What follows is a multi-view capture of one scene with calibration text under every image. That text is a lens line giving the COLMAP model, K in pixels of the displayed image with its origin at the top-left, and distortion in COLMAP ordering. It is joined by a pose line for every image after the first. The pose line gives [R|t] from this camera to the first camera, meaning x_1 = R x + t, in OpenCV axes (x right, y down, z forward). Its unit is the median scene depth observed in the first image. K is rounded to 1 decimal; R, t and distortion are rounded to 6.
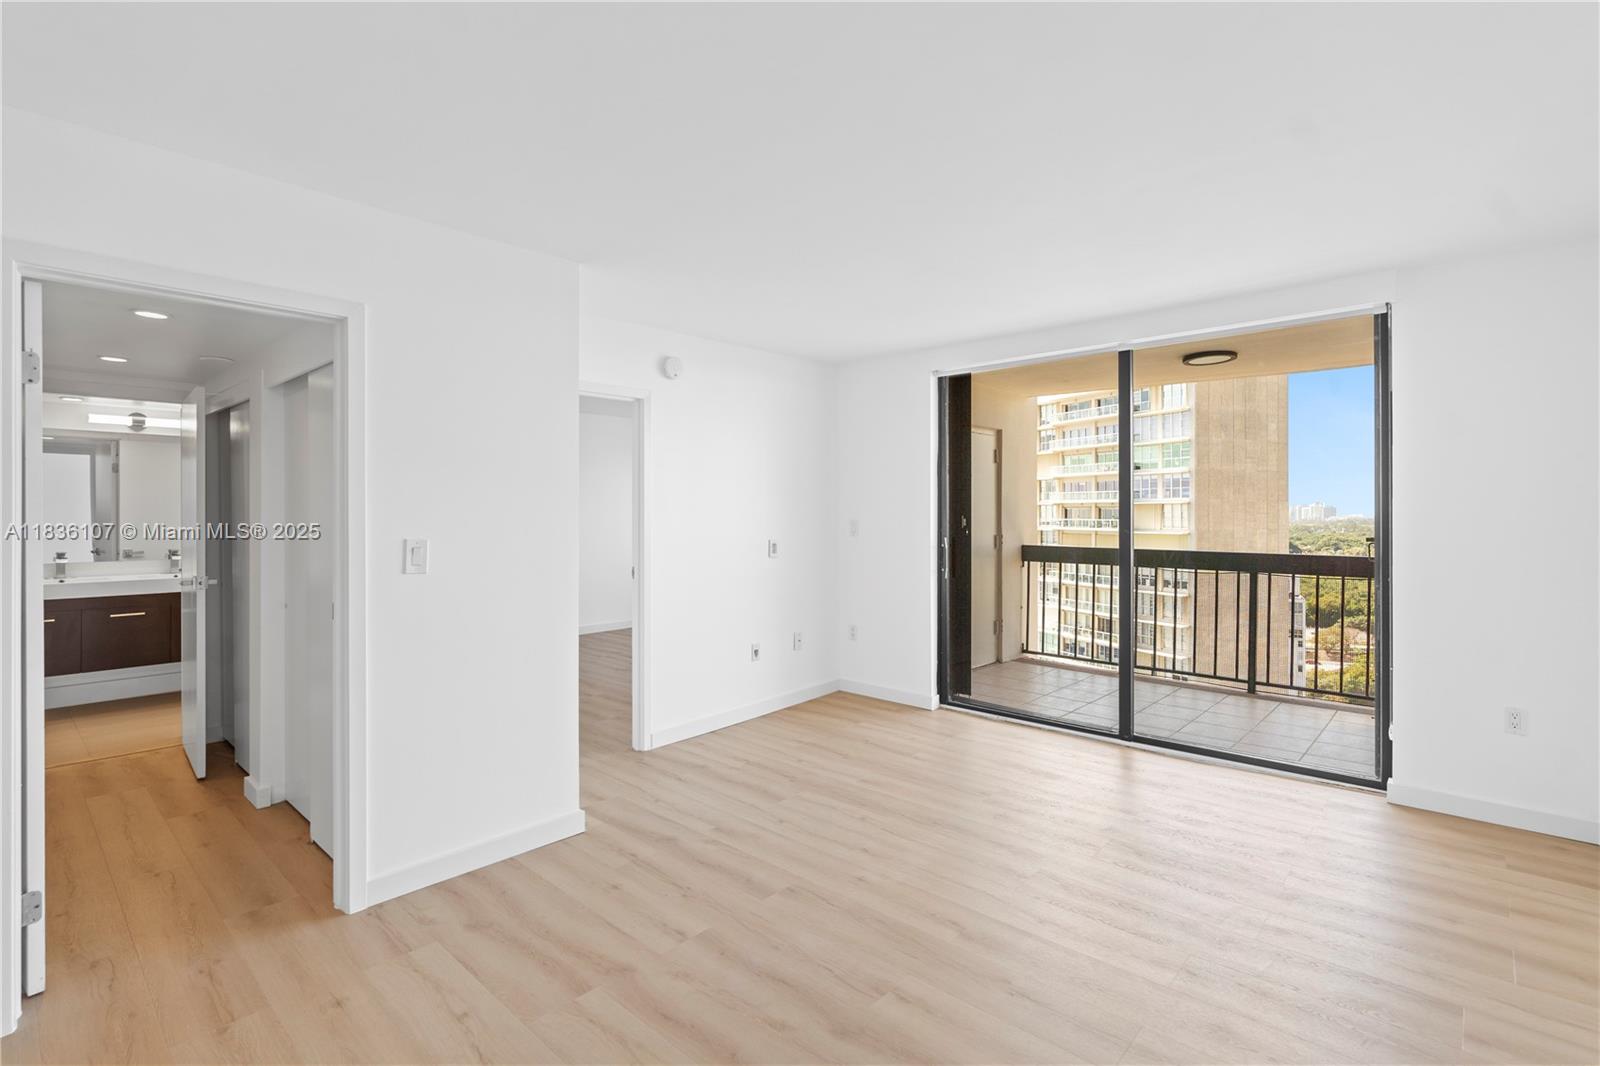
lens RADIAL K [[747.1, 0, 803.5], [0, 747.1, 508.6], [0, 0, 1]] dist [-0.002669, 0.000093]
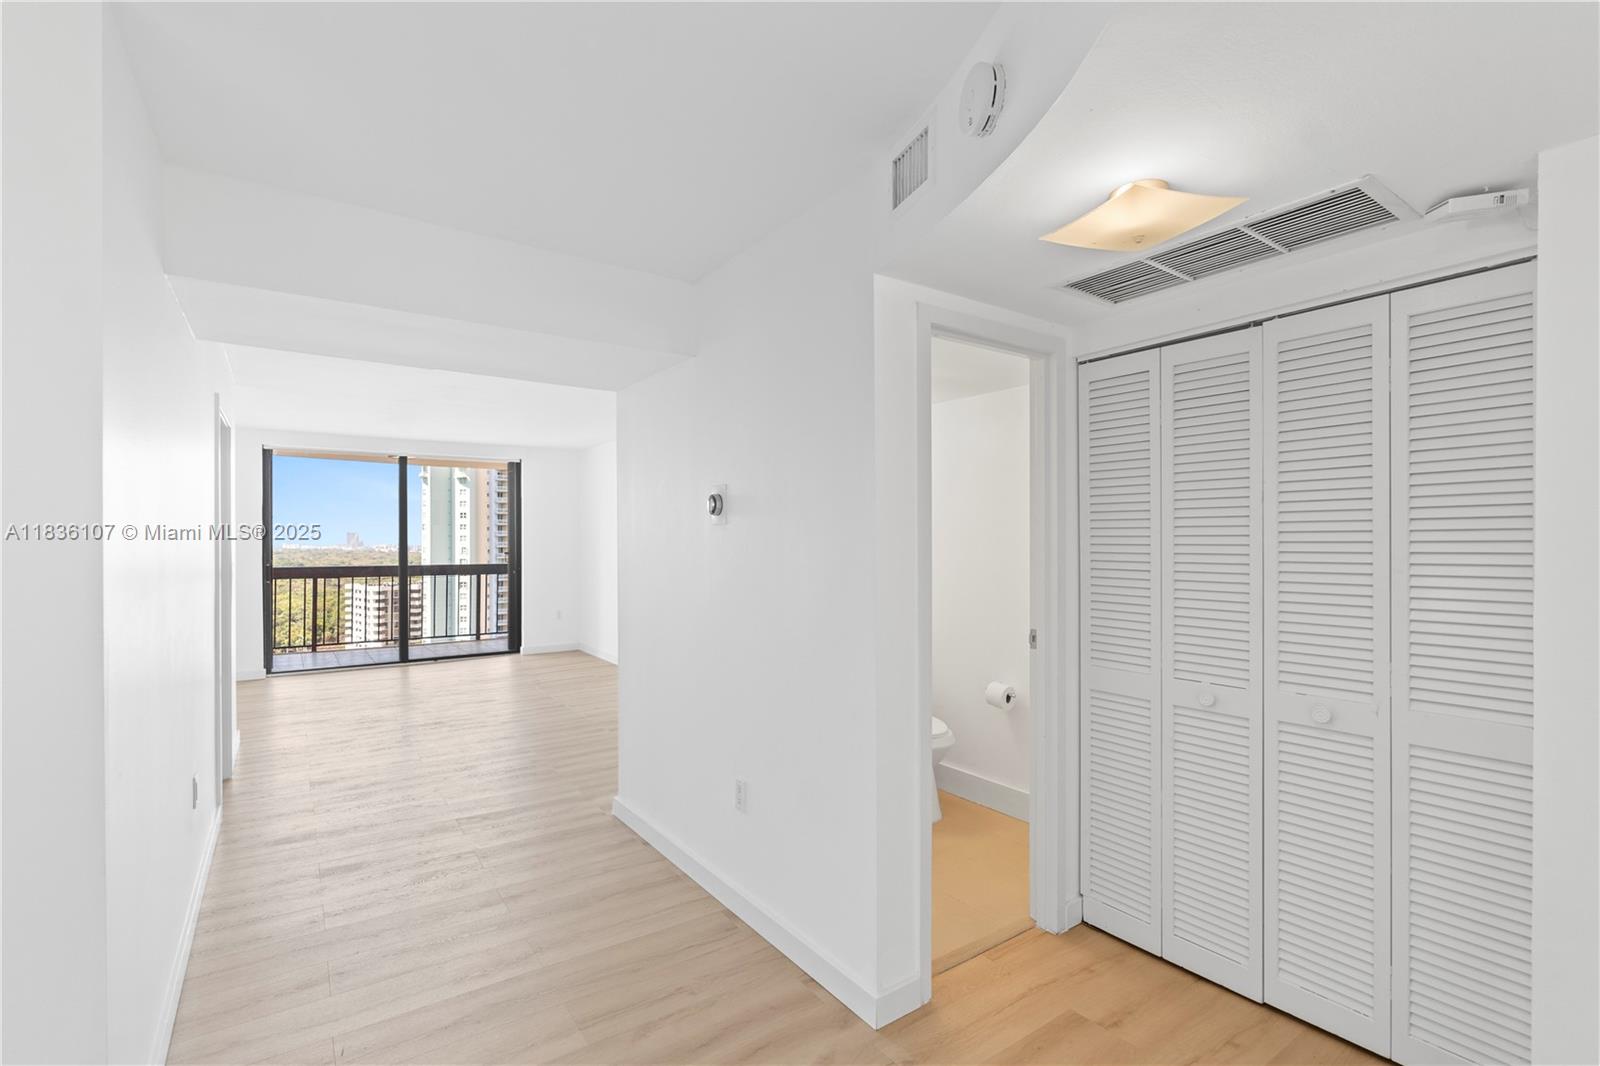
lens RADIAL K [[722.2, 0, 799.4], [0, 722.2, 553.0], [0, 0, 1]] dist [-0.000231, 0.000142]
pose [[0.215312, -0.017202, 0.976394, -0.065323], [-0.001576, 0.999837, 0.017963, -0.000178], [-0.976544, -0.005407, 0.215250, -0.020938]]
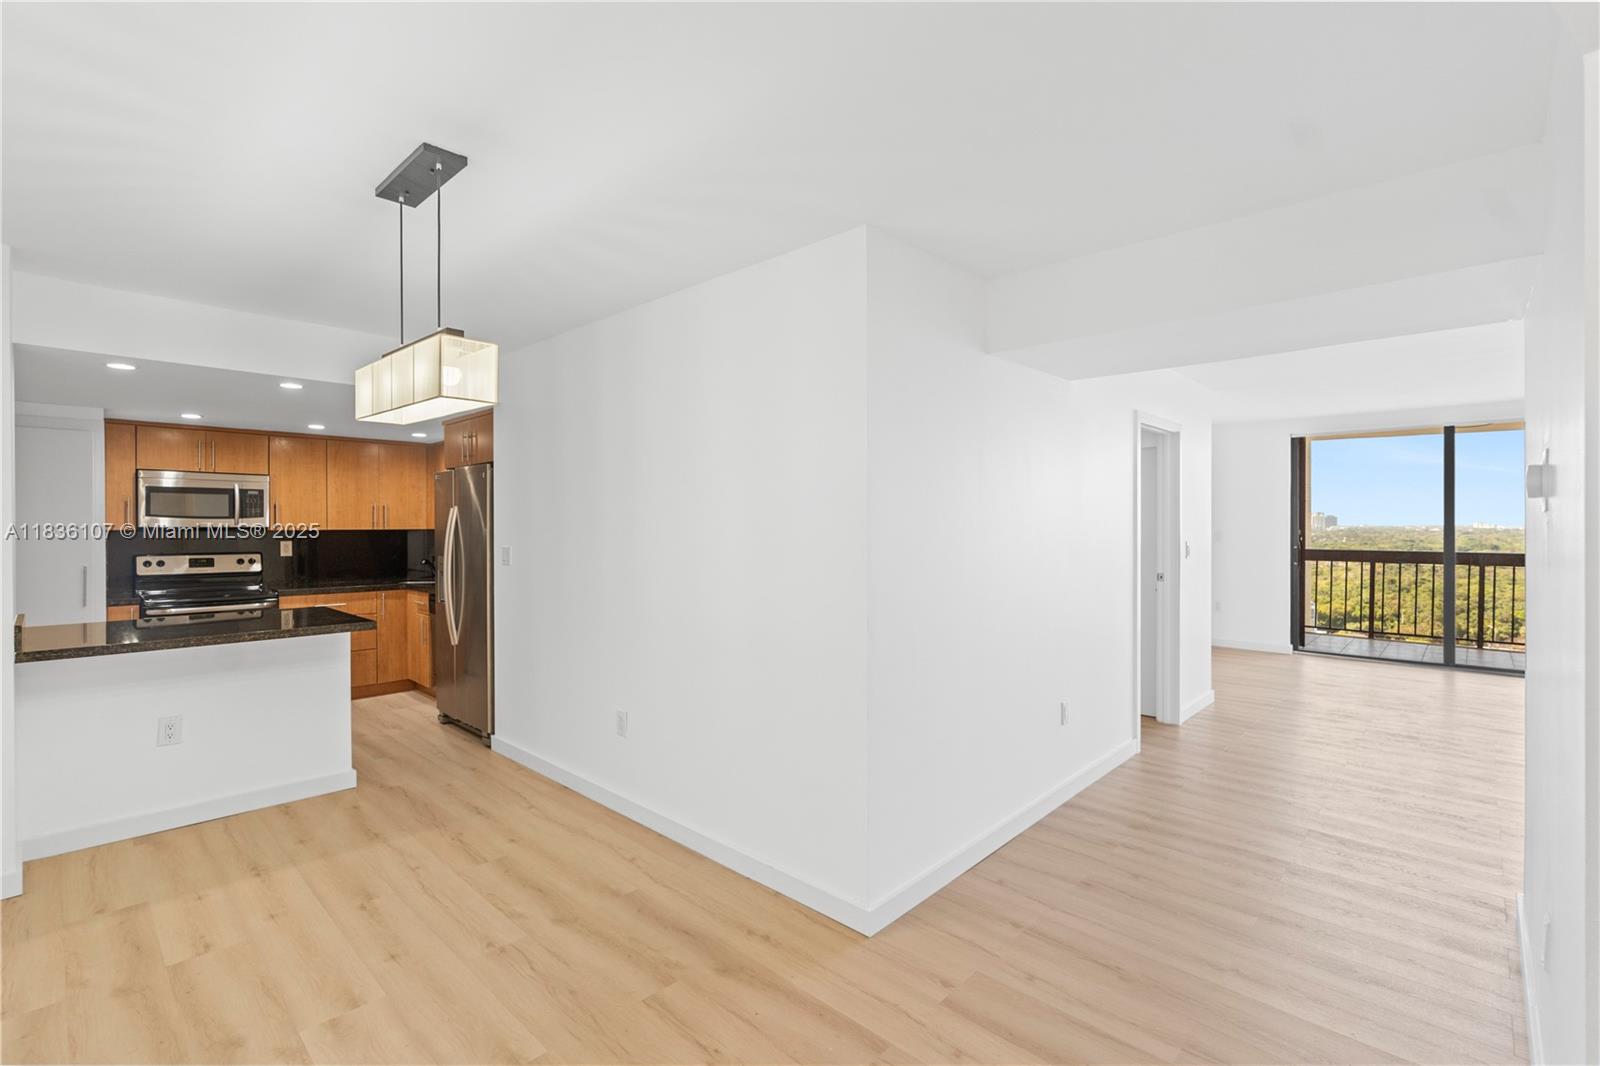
lens RADIAL K [[718.8, 0, 799.2], [0, 718.8, 528.6], [0, 0, 1]] dist [-0.003204, 0.000325]
pose [[0.999743, -0.004218, -0.022275, -0.053935], [0.004462, 0.999930, 0.010925, -0.000612], [0.022227, -0.011022, 0.999692, -0.032637]]
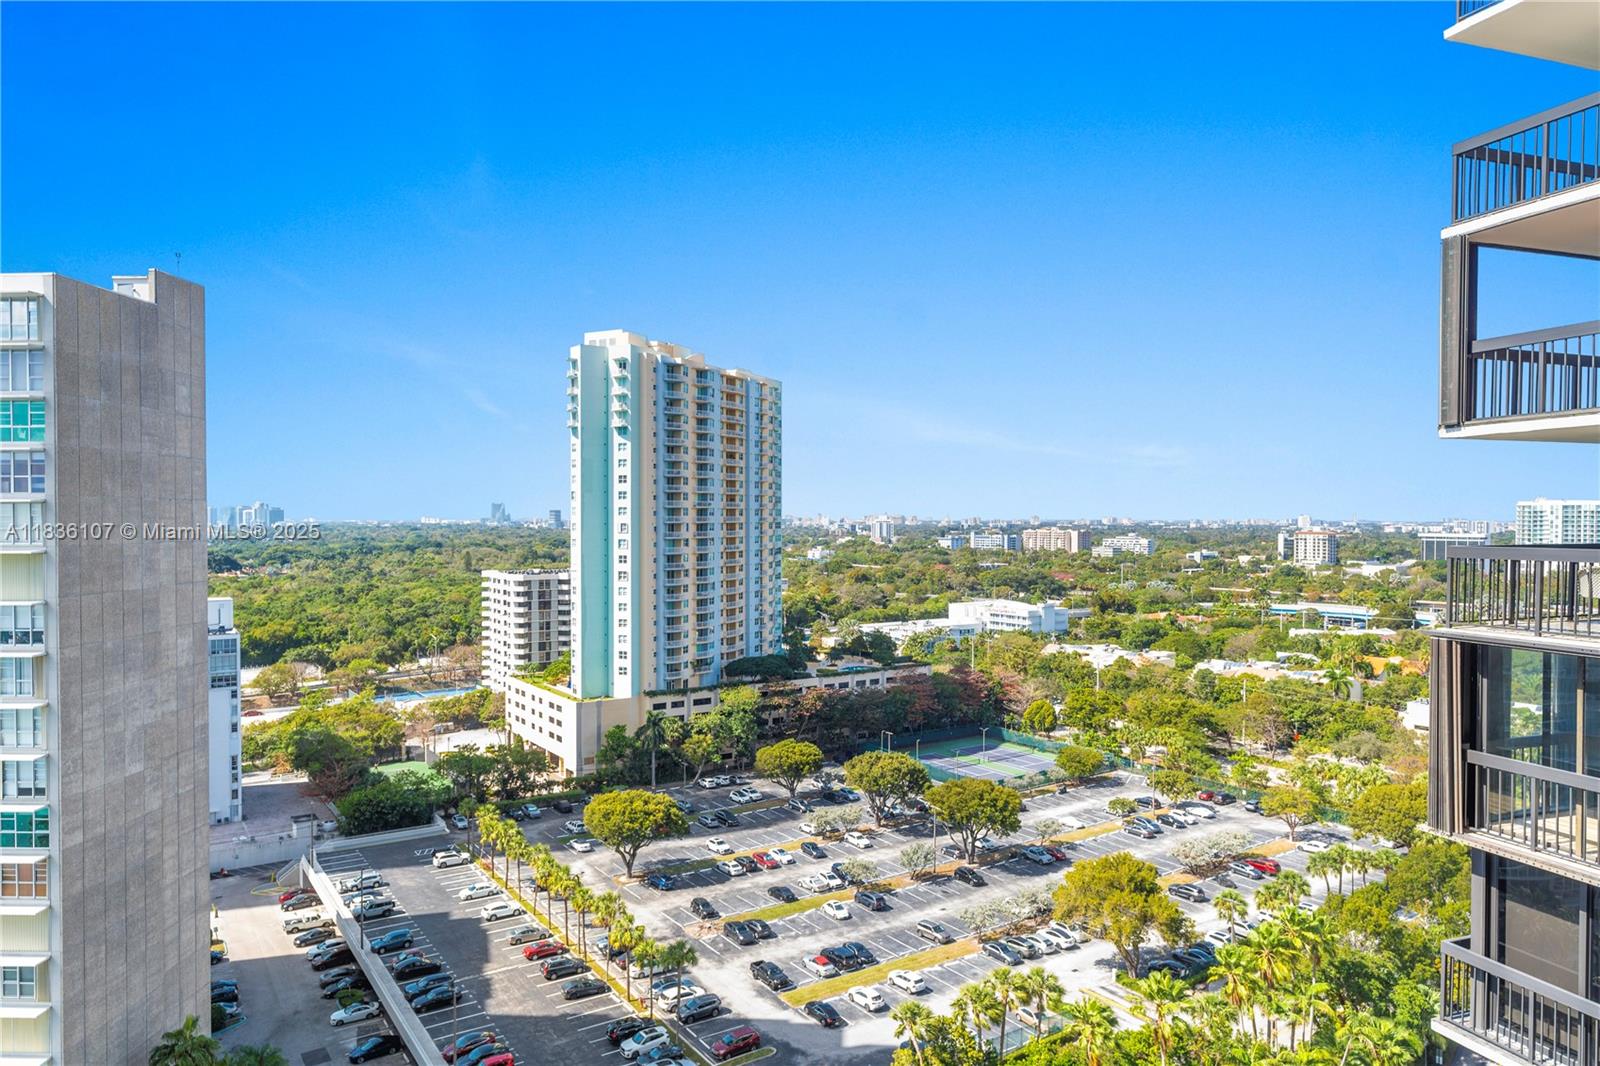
lens RADIAL K [[1028.7, 0, 796.2], [0, 1028.7, 533.9], [0, 0, 1]] dist [0.002515, -0.000270]
pose [[0.469991, -0.015830, 0.882529, 0.062942], [-0.003807, 0.999794, 0.019961, -0.000140], [-0.882663, -0.012742, 0.469834, 0.063841]]
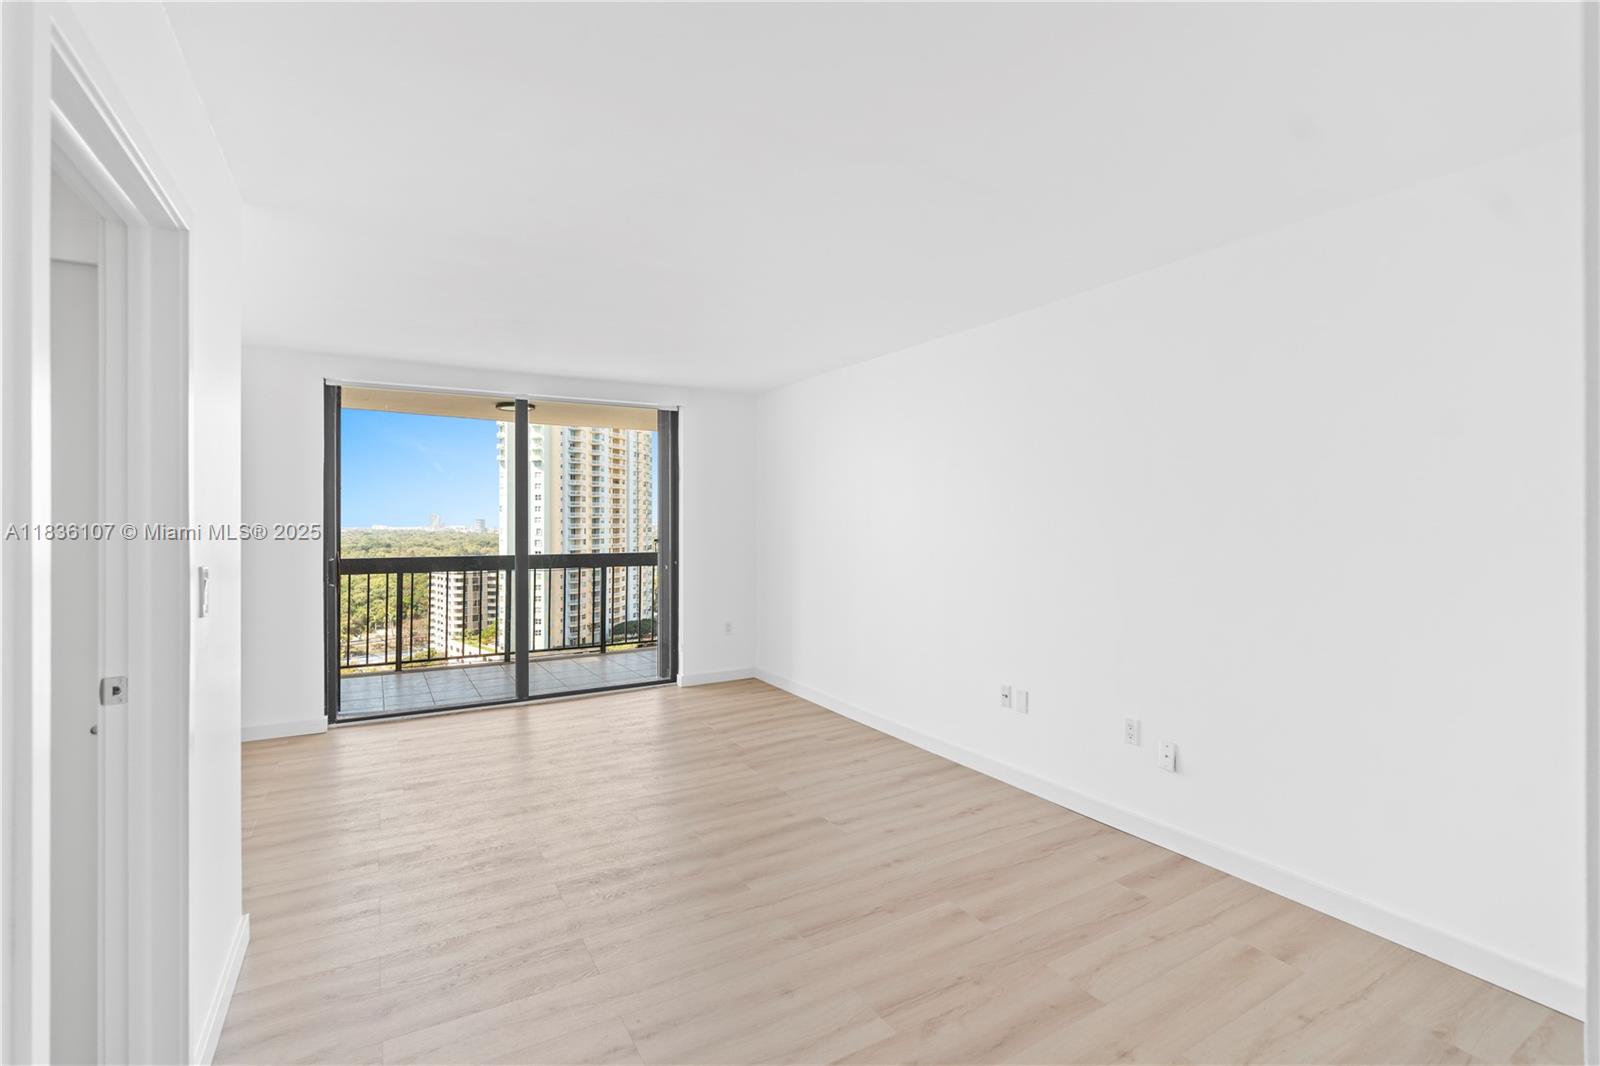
lens RADIAL K [[722.8, 0, 795.0], [0, 722.8, 528.1], [0, 0, 1]] dist [-0.003408, 0.000436]
pose [[0.303326, -0.007463, 0.952858, -0.035464], [-0.002767, 0.999958, 0.008712, -0.000071], [-0.952883, -0.005279, 0.303292, 0.010182]]
